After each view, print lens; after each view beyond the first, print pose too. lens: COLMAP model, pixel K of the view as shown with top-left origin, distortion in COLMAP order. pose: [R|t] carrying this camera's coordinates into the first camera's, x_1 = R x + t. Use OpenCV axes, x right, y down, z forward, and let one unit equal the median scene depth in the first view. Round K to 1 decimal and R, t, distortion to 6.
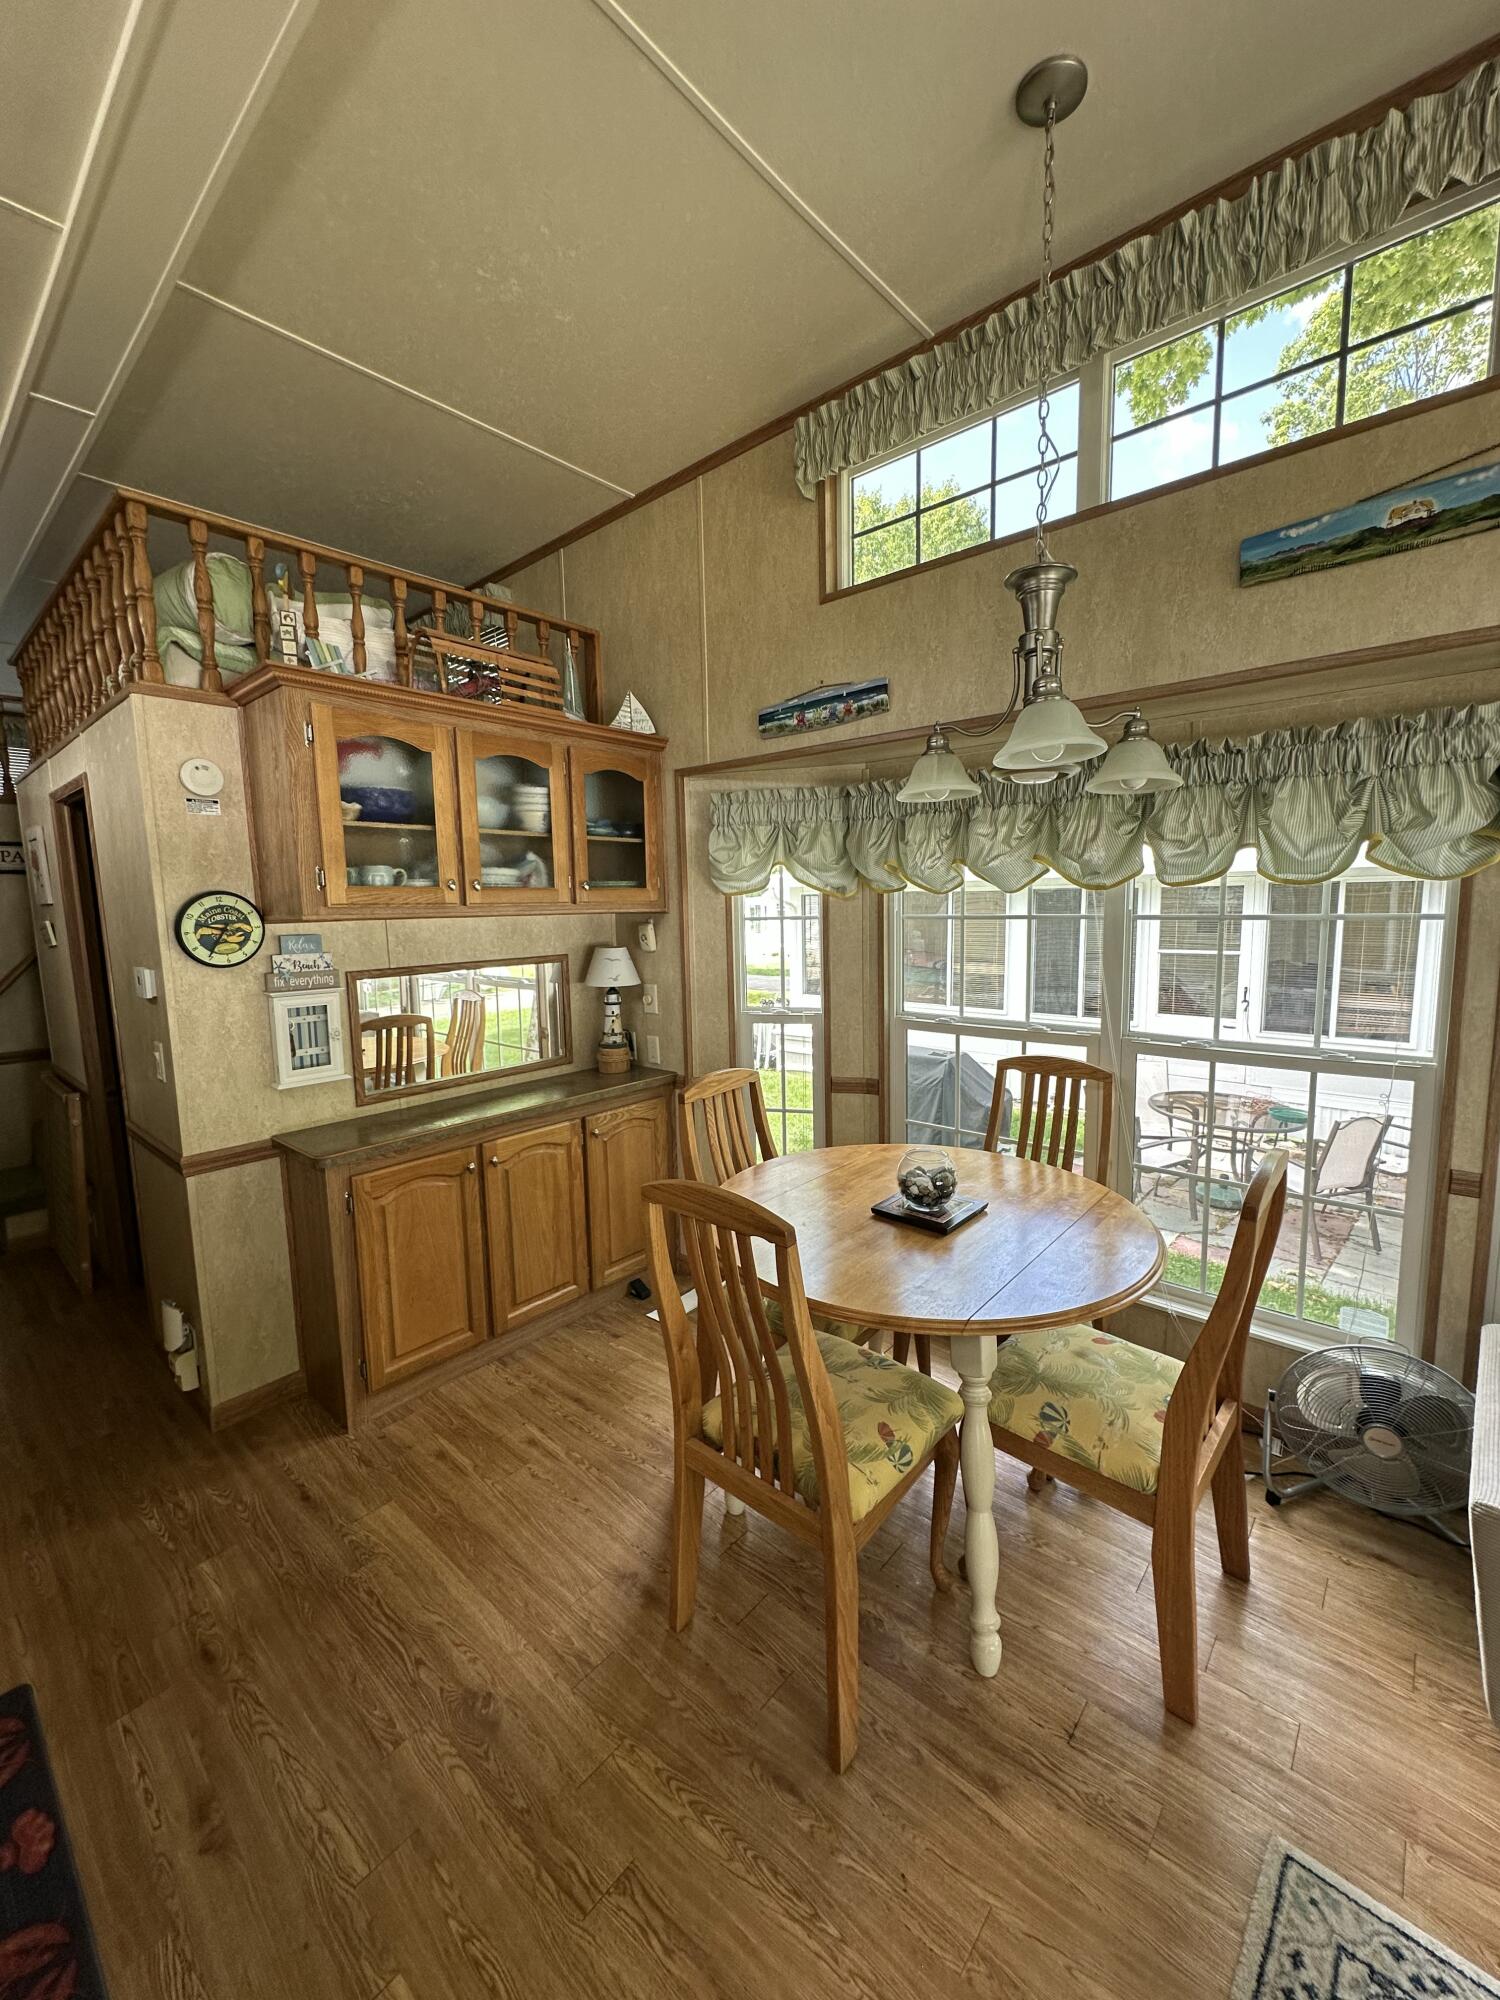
lens RADIAL K [[795.6, 0, 742.5], [0, 795.6, 999.0], [0, 0, 1]] dist [-0.001528, 0.000329]
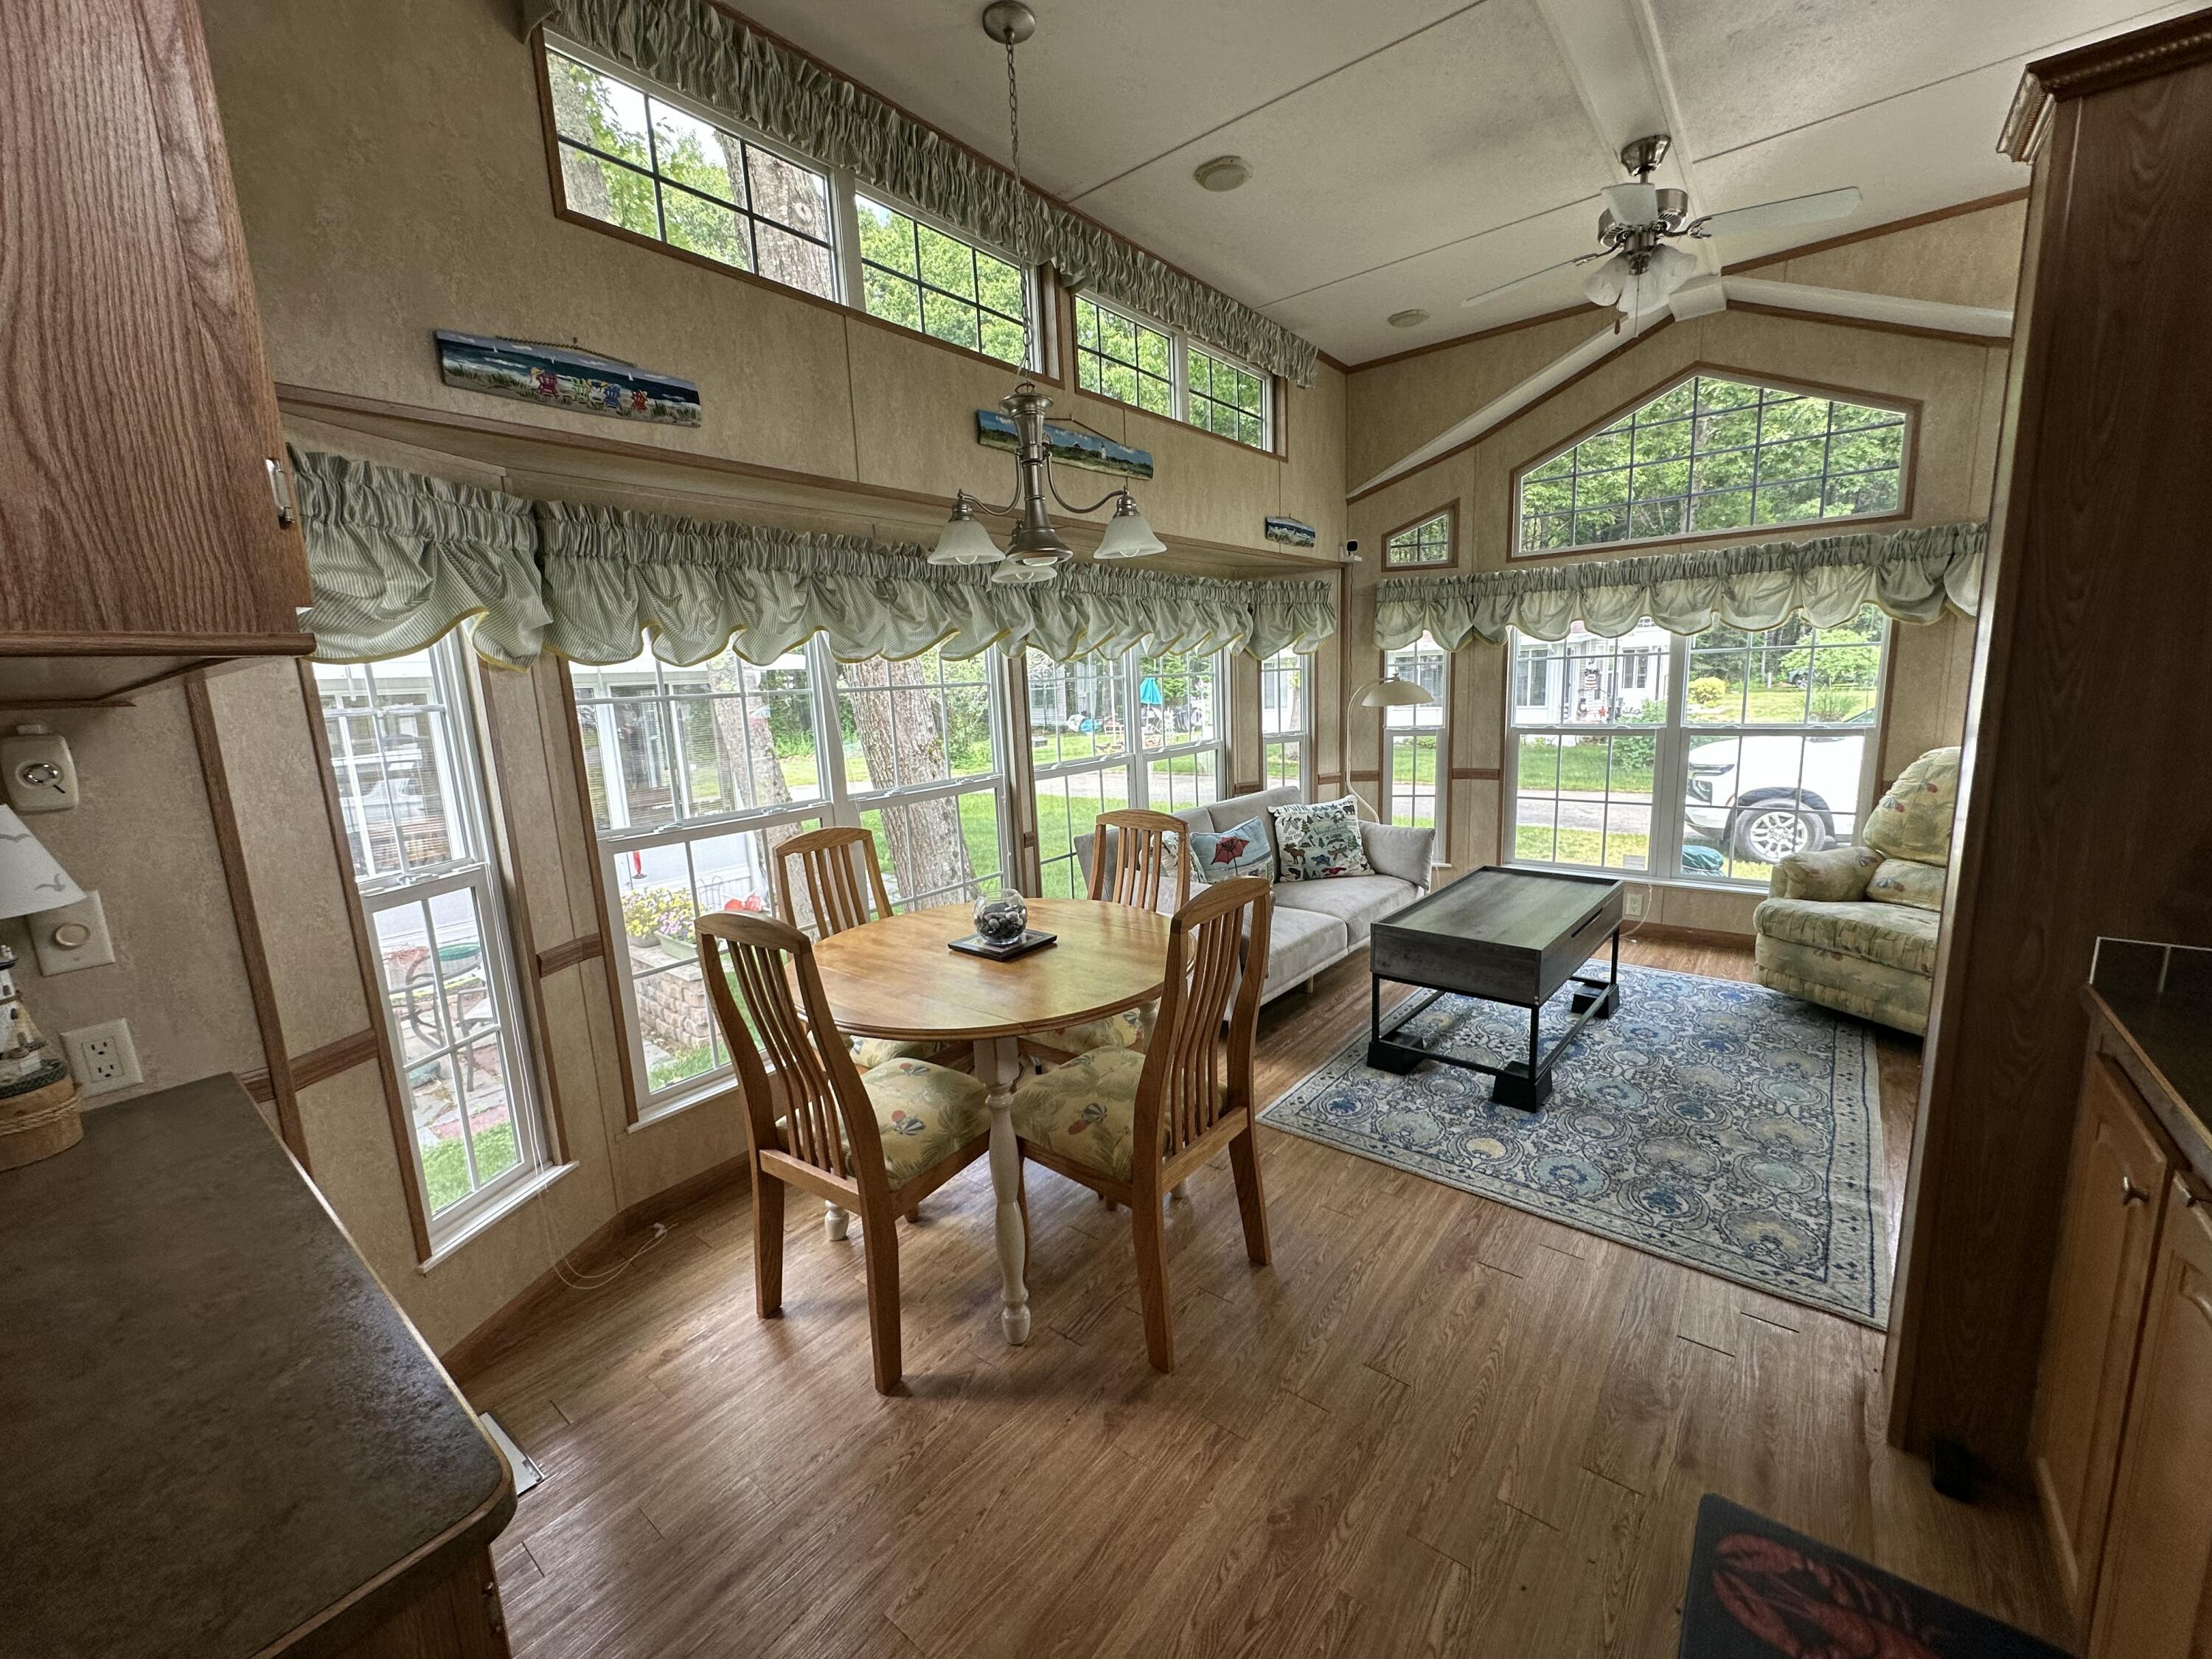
lens RADIAL K [[880.0, 0, 1105.6], [0, 880.0, 827.5], [0, 0, 1]] dist [-0.001528, 0.000329]
pose [[-0.056141, -0.147753, 0.987430, -0.773661], [0.158438, 0.975139, 0.154922, -0.049227], [-0.985772, 0.165144, -0.031336, 0.713339]]
